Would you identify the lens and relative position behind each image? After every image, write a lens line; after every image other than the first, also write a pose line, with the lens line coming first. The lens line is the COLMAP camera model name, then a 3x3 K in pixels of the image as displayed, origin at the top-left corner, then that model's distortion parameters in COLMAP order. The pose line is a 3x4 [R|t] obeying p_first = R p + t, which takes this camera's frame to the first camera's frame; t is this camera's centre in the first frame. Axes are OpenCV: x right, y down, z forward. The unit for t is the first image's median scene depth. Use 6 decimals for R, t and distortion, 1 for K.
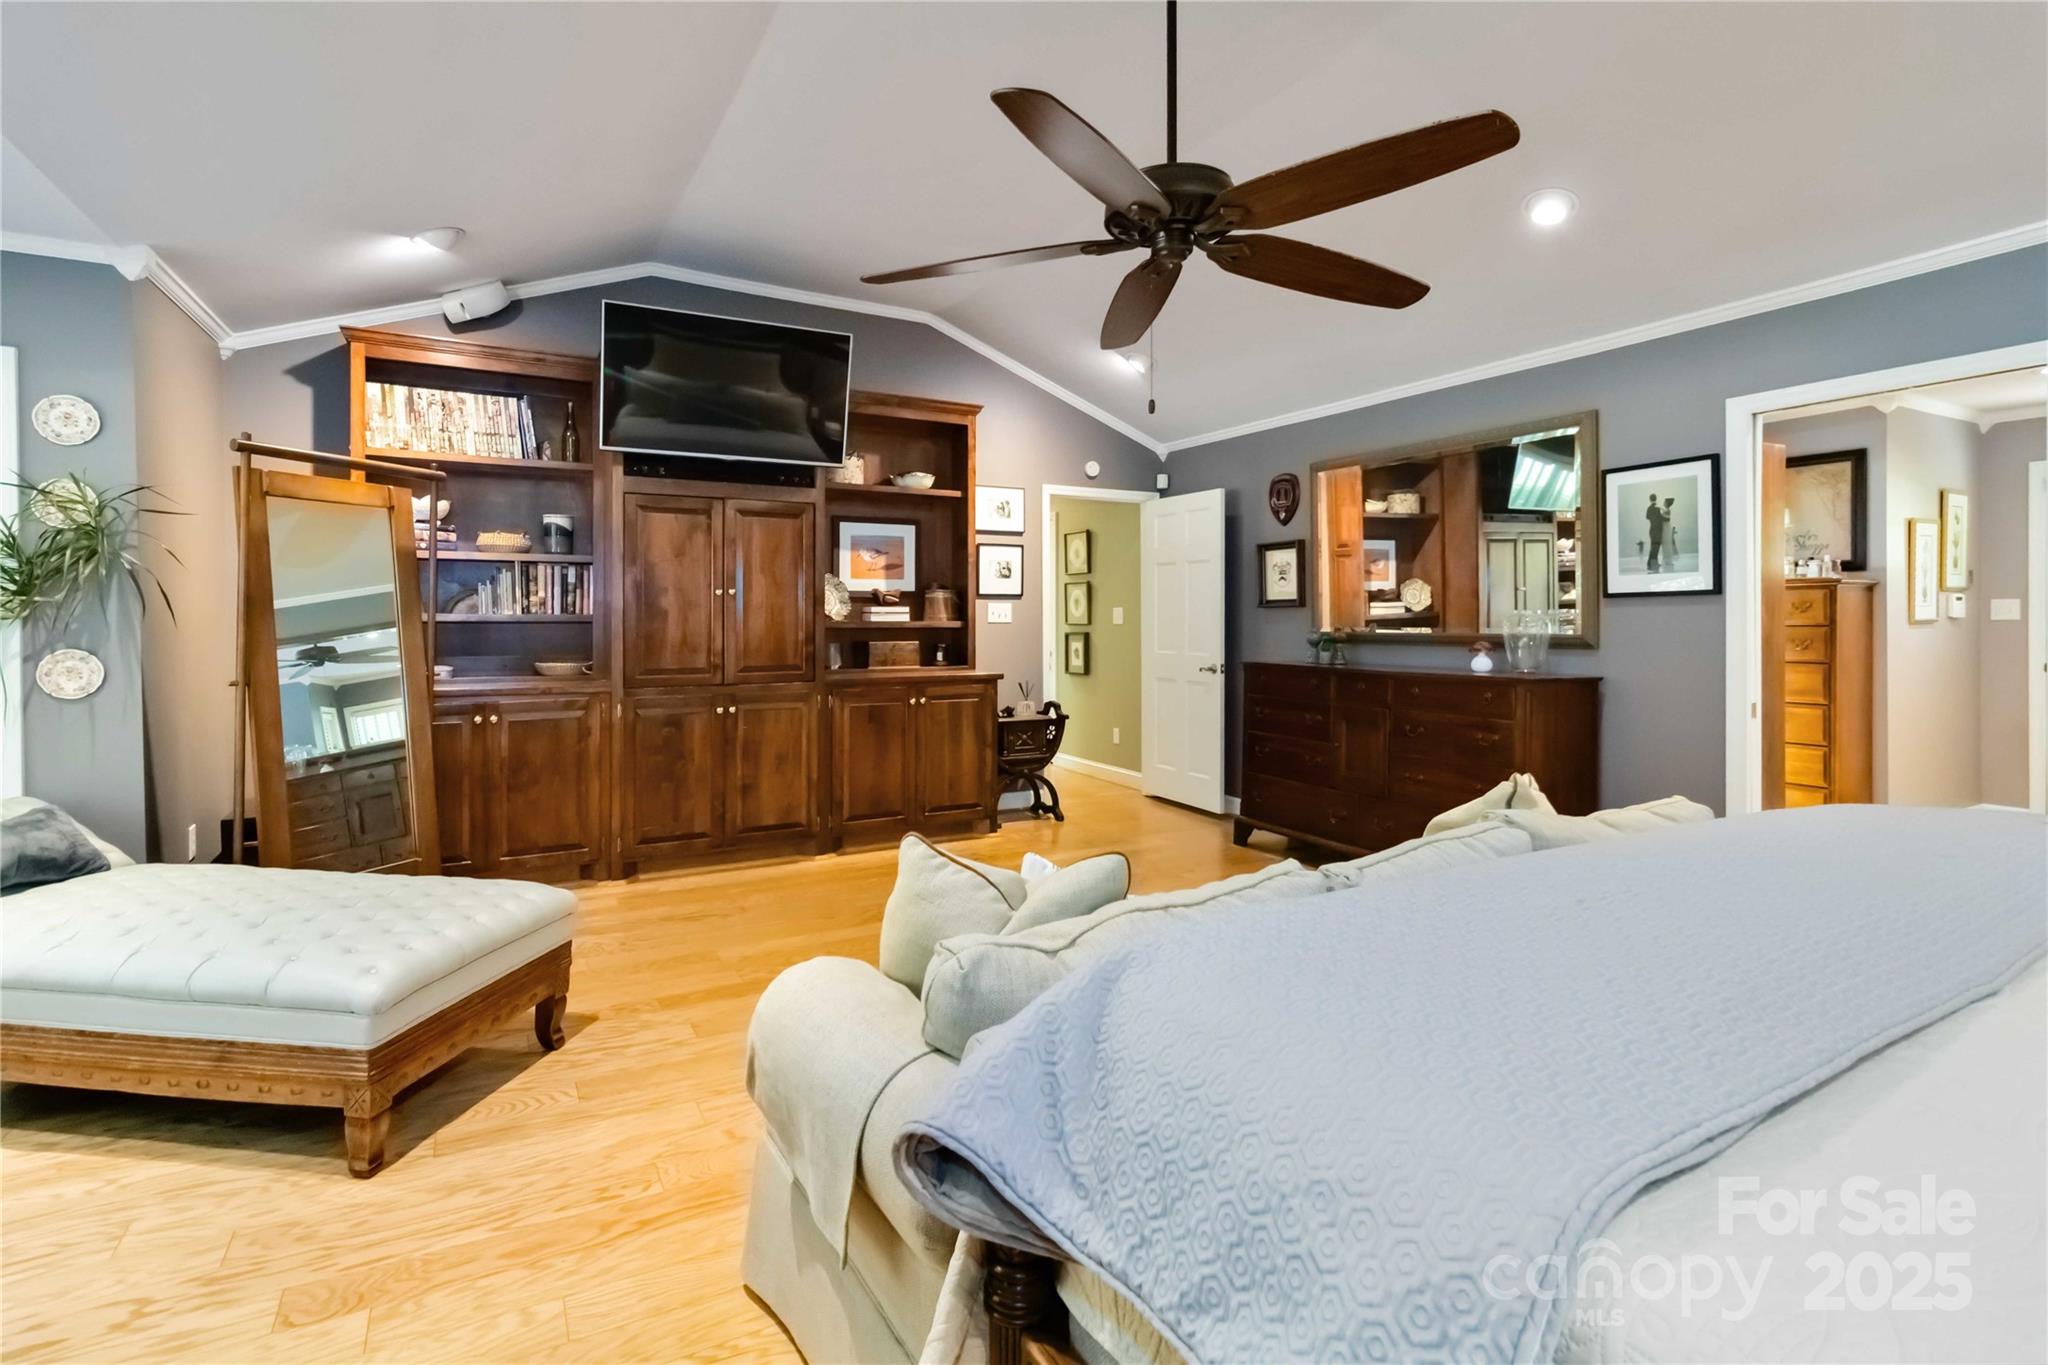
lens RADIAL K [[966.2, 0, 1018.8], [0, 966.2, 616.7], [0, 0, 1]] dist [0.000866, 0.000643]
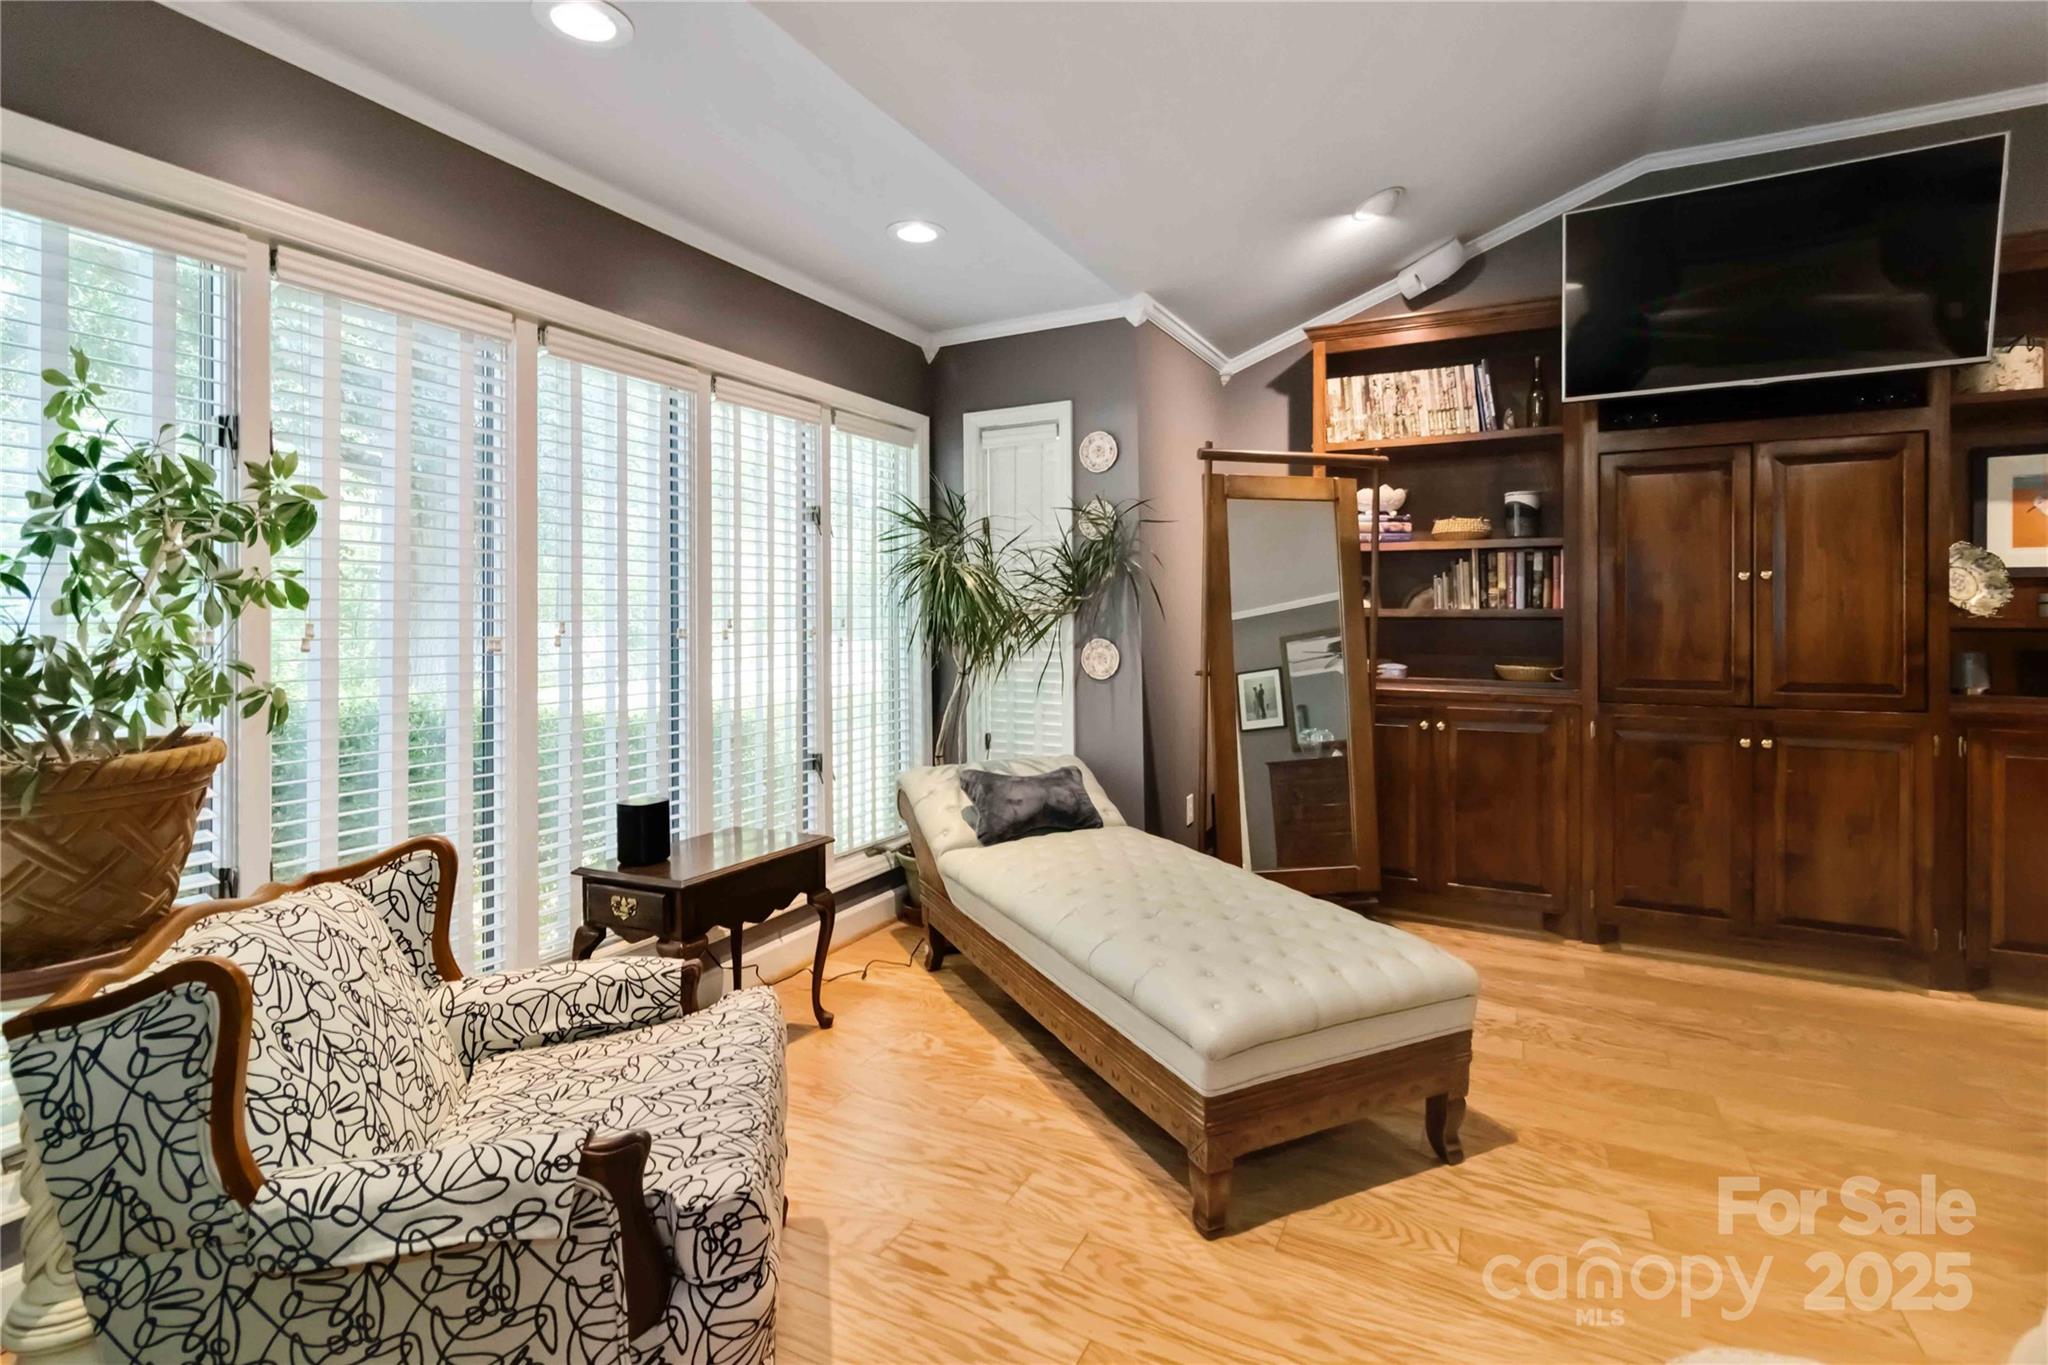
lens RADIAL K [[966.2, 0, 1018.8], [0, 966.2, 616.7], [0, 0, 1]] dist [0.000866, 0.000643]
pose [[0.552039, 0.000037, -0.833818, -0.012884], [0.001462, 0.999998, 0.001013, 0.003154], [0.833817, -0.001779, 0.552038, 0.171255]]
